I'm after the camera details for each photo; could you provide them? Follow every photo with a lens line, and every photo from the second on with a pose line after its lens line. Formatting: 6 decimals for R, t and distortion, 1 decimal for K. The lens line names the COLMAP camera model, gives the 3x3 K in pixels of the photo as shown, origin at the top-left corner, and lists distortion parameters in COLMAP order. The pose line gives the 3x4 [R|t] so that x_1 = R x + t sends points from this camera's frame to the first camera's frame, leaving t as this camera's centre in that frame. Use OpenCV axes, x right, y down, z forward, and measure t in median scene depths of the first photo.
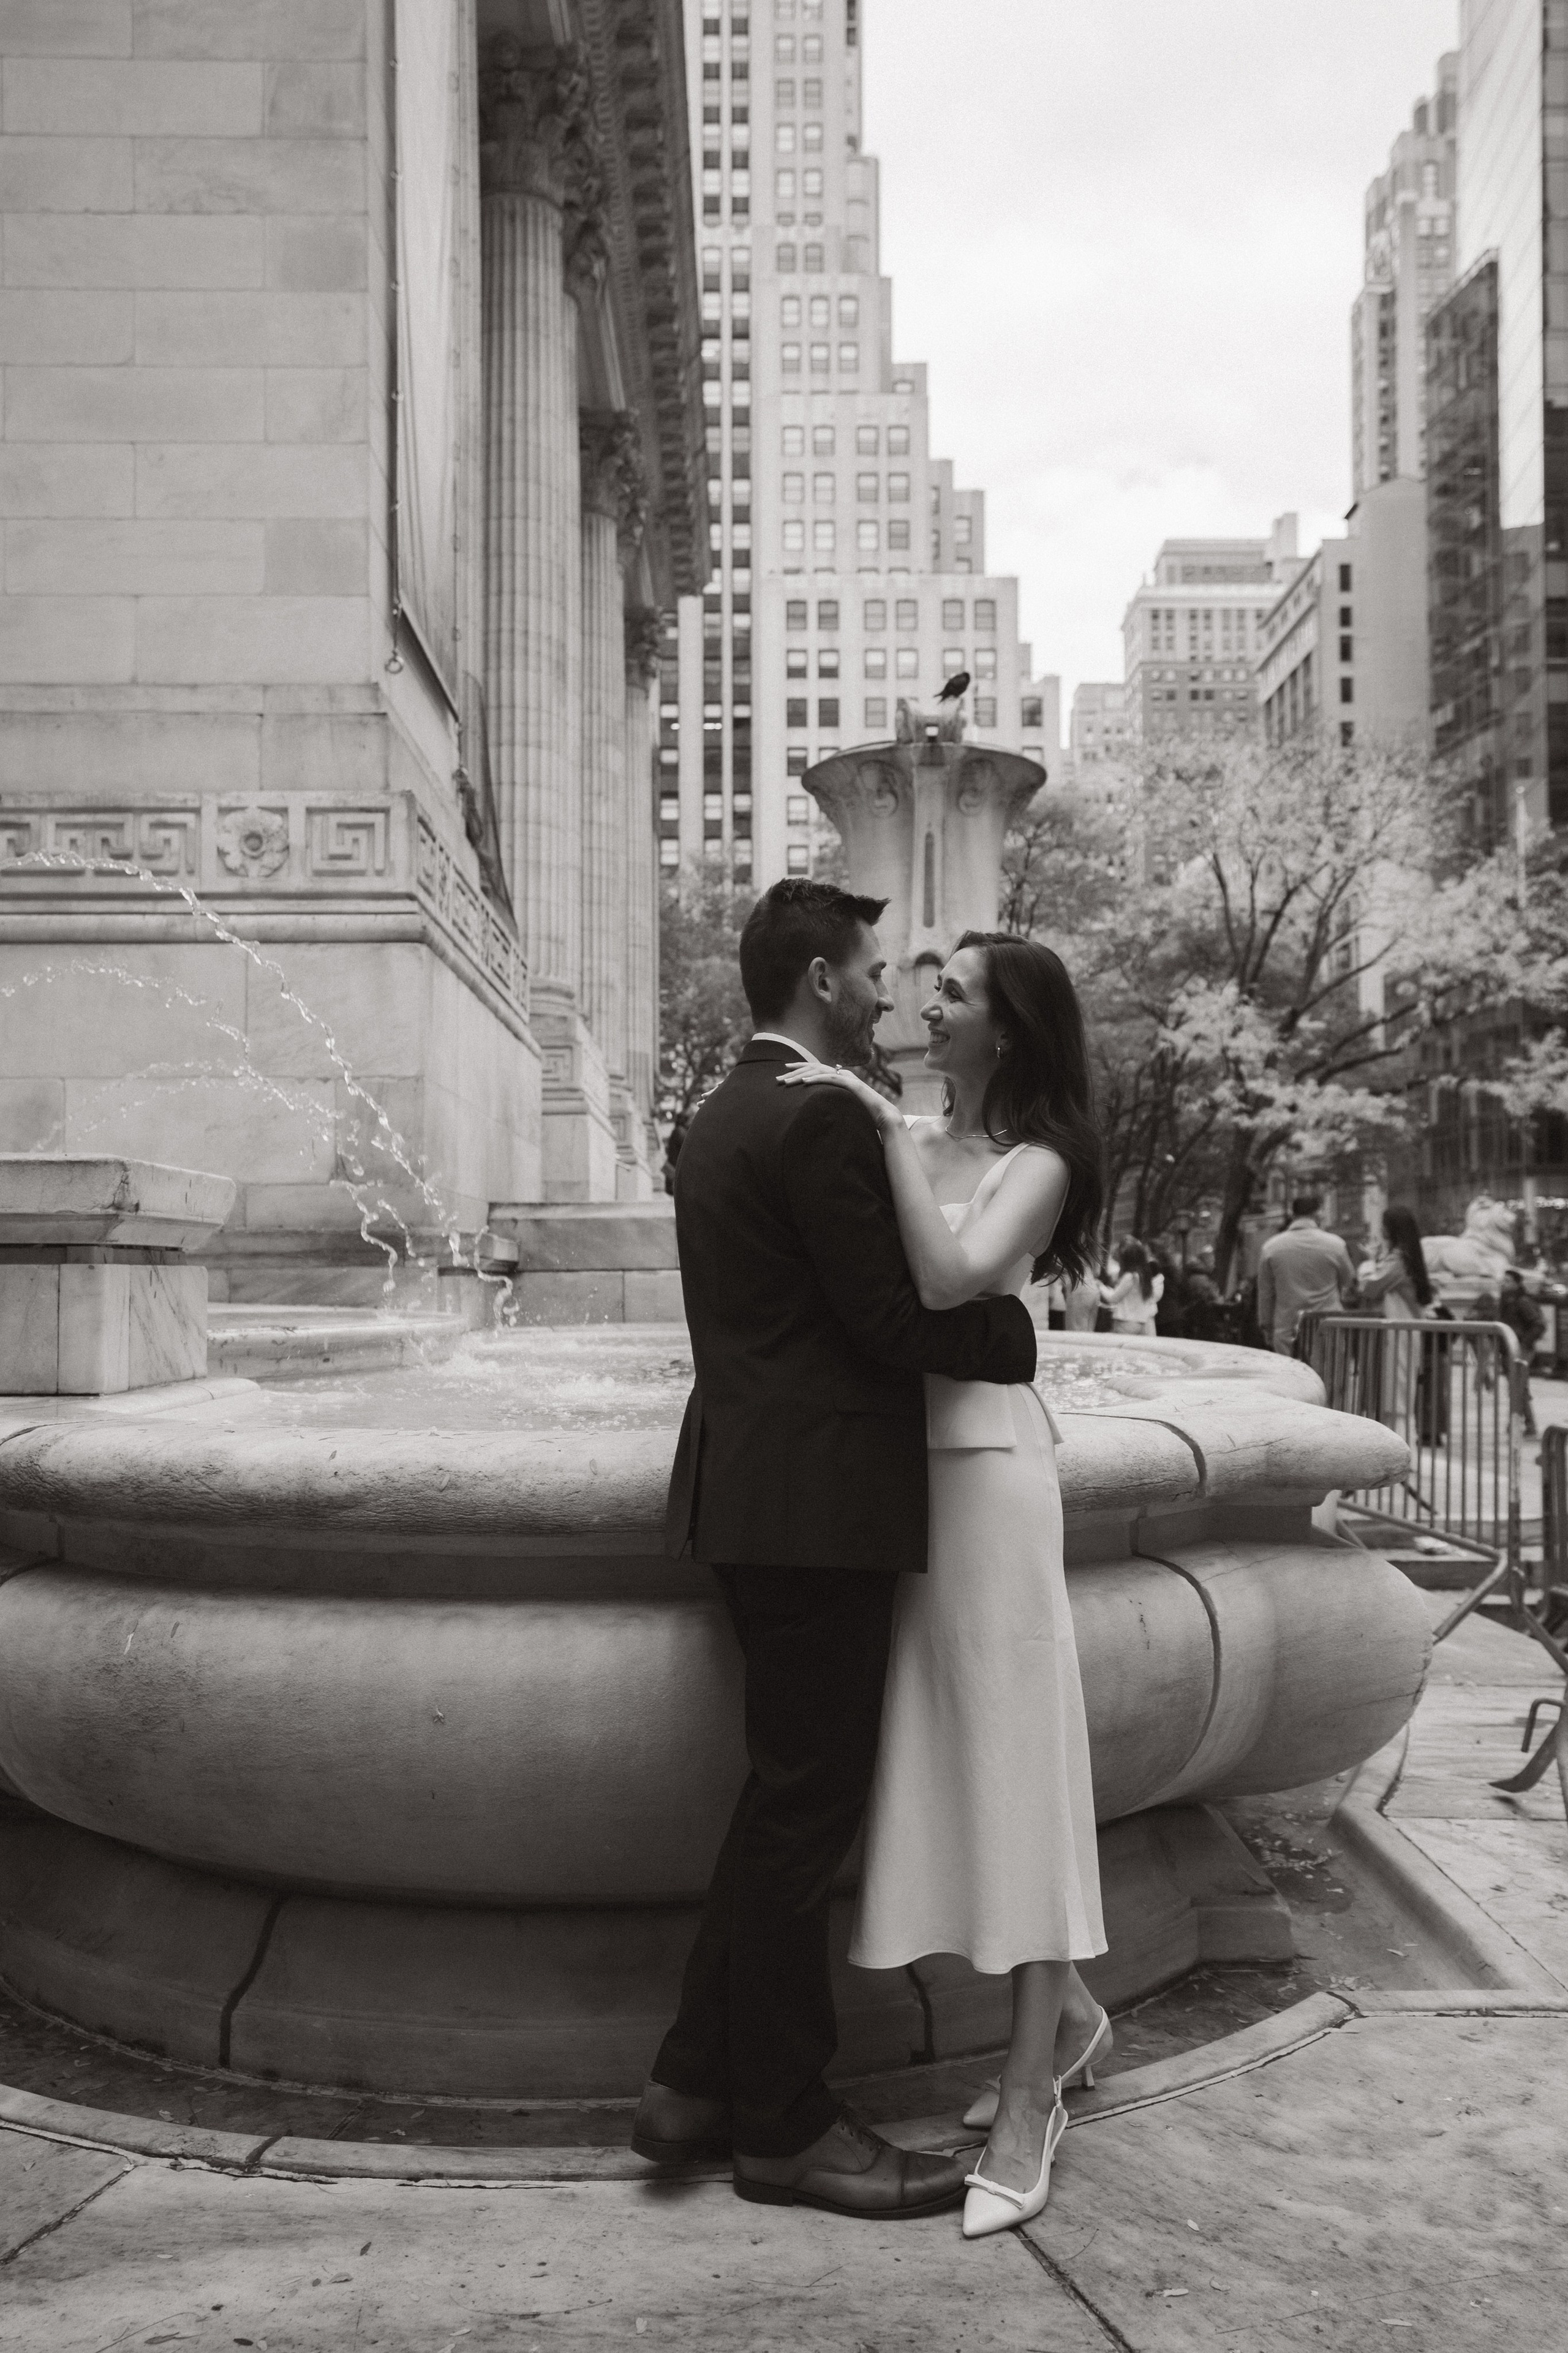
lens RADIAL K [[1863.6, 0, 846.9], [0, 1863.6, 1222.8], [0, 0, 1]] dist [0.001703, 0.034950]
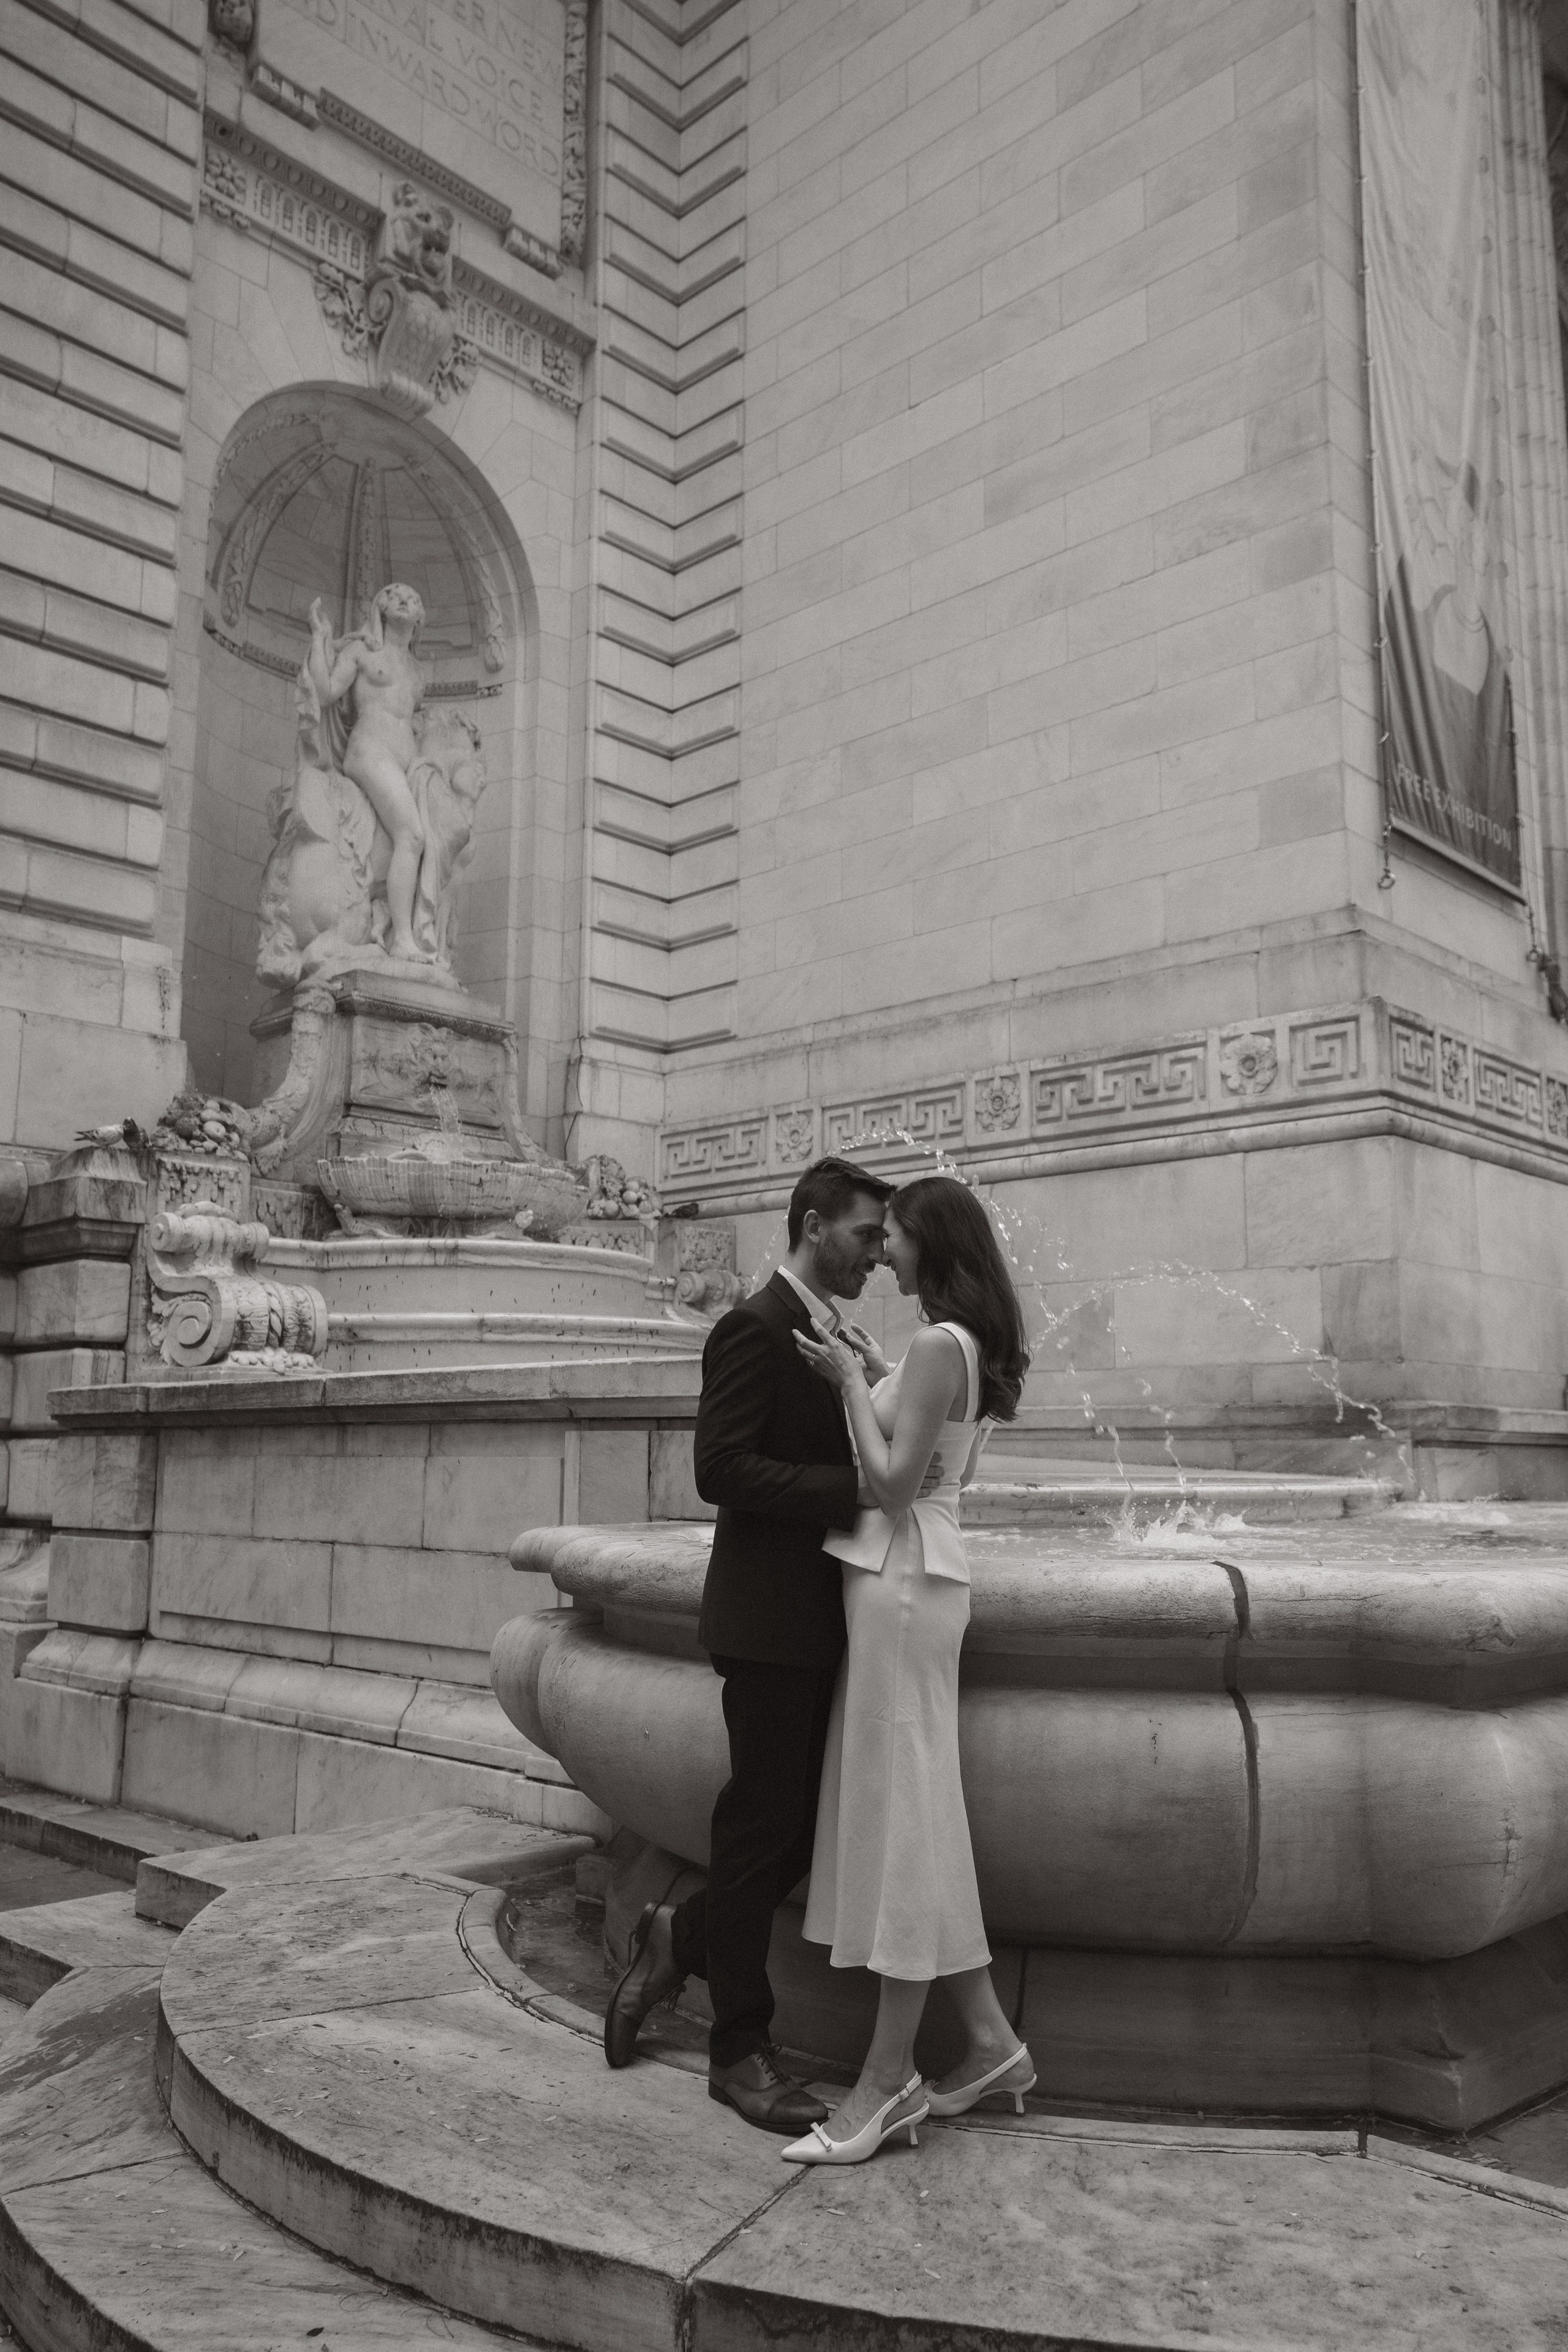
lens RADIAL K [[1862.9, 0, 777.4], [0, 1862.9, 1184.4], [0, 0, 1]] dist [0.001703, 0.034950]
pose [[0.706892, -0.092908, -0.701193, 0.279059], [0.012206, 0.992791, -0.119239, 0.002156], [0.707216, 0.075730, 0.702930, -0.002435]]
